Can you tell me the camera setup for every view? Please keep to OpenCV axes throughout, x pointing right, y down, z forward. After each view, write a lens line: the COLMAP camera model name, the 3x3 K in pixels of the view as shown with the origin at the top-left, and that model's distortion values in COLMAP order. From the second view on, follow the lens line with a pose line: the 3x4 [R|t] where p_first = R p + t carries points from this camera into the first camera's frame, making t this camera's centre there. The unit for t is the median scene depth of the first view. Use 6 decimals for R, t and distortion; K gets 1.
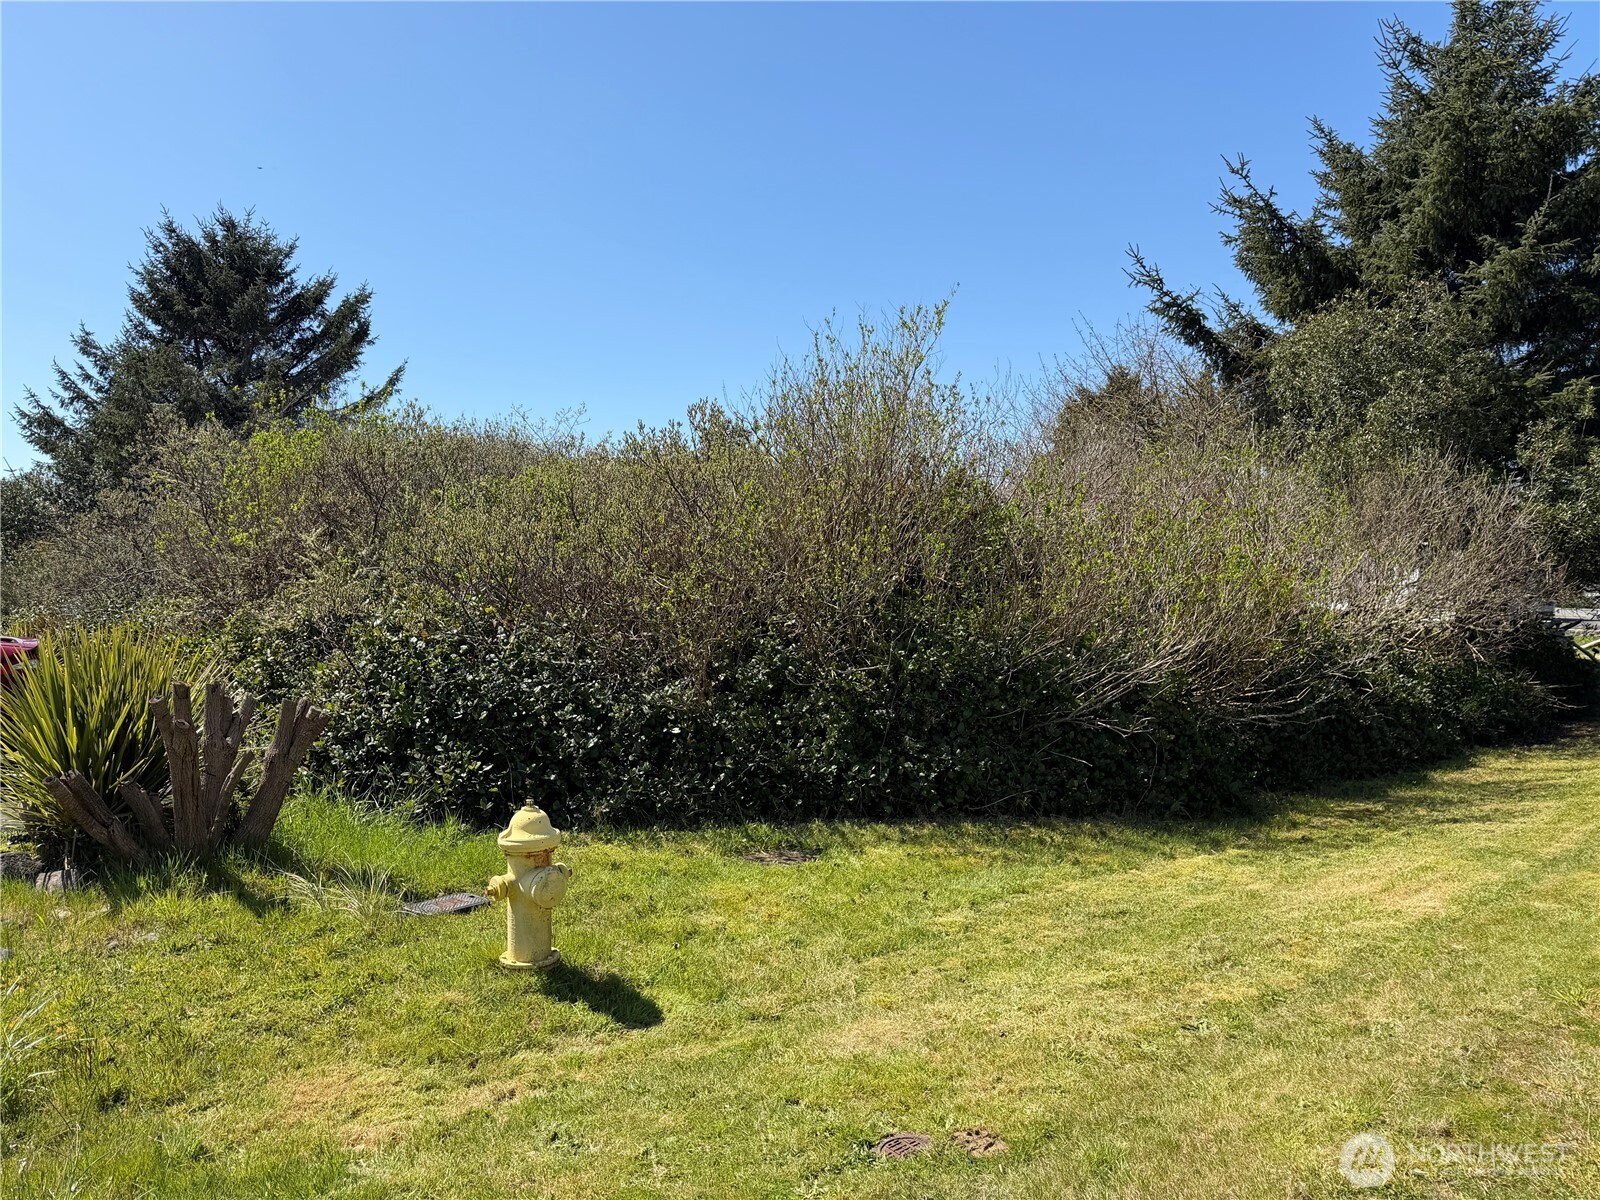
lens RADIAL K [[1121.4, 0, 800.0], [0, 1121.4, 600.0], [0, 0, 1]] dist [0.072464, -0.095605]
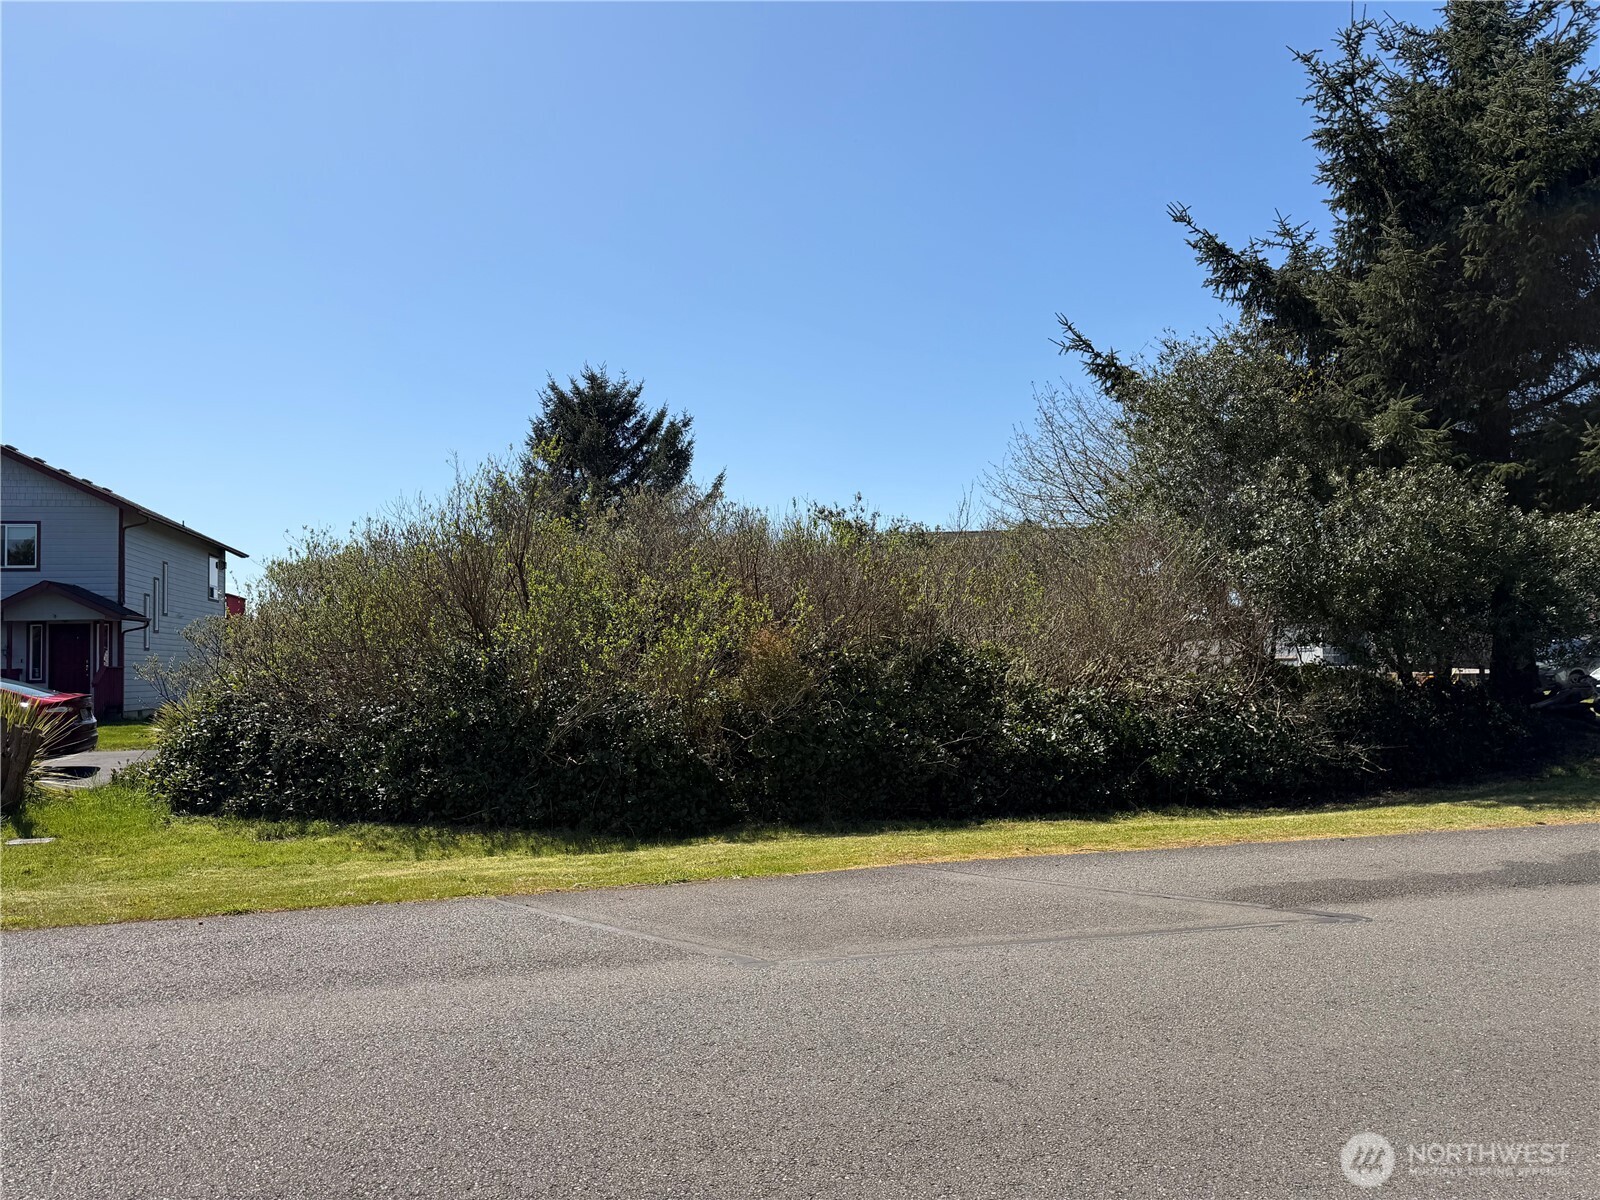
lens RADIAL K [[1121.4, 0, 800.0], [0, 1121.4, 600.0], [0, 0, 1]] dist [0.072464, -0.095605]
pose [[0.885159, -0.041693, -0.463417, 0.285968], [0.012933, 0.997797, -0.065069, 0.005069], [0.465109, 0.051603, 0.883748, -0.000279]]
